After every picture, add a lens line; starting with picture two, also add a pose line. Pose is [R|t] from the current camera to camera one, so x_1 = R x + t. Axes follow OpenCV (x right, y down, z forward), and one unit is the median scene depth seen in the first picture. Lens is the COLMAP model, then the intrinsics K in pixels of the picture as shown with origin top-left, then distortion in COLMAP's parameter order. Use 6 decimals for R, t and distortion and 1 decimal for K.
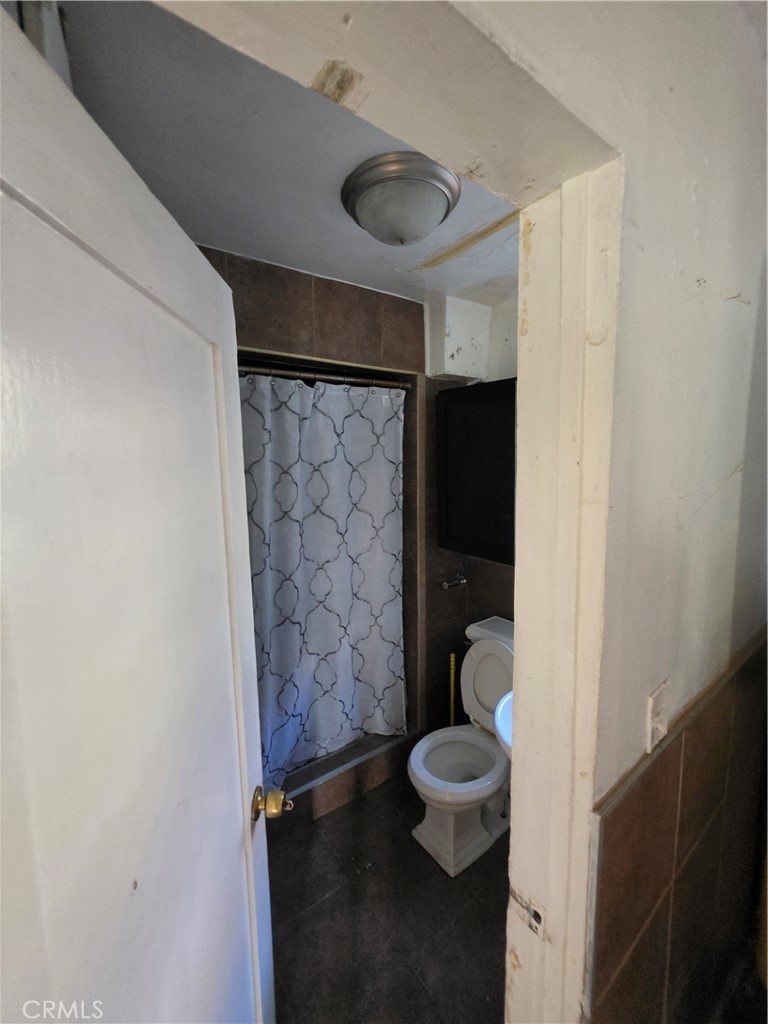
lens RADIAL K [[410.2, 0, 395.9], [0, 410.2, 504.7], [0, 0, 1]] dist [-0.008043, -0.000205]
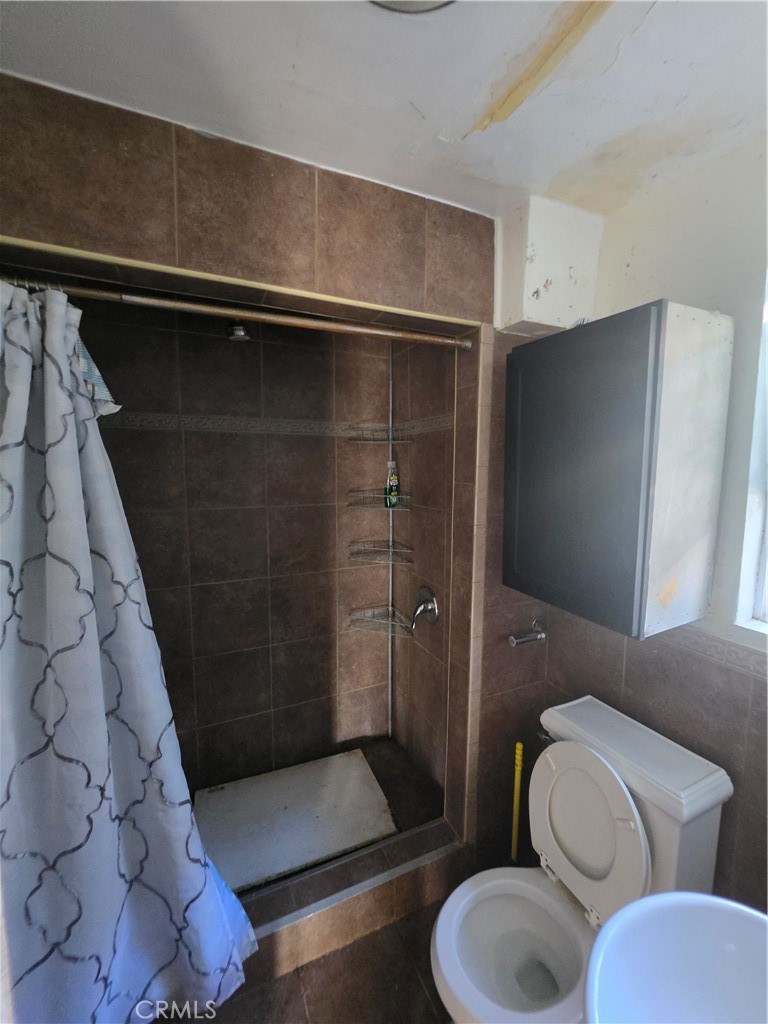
lens RADIAL K [[410.2, 0, 395.9], [0, 410.2, 504.7], [0, 0, 1]] dist [-0.008043, -0.000205]
pose [[0.979081, 0.041870, -0.199117, 0.062499], [-0.042987, 0.999075, -0.001292, -0.019682], [0.198879, 0.009824, 0.979975, 0.324616]]
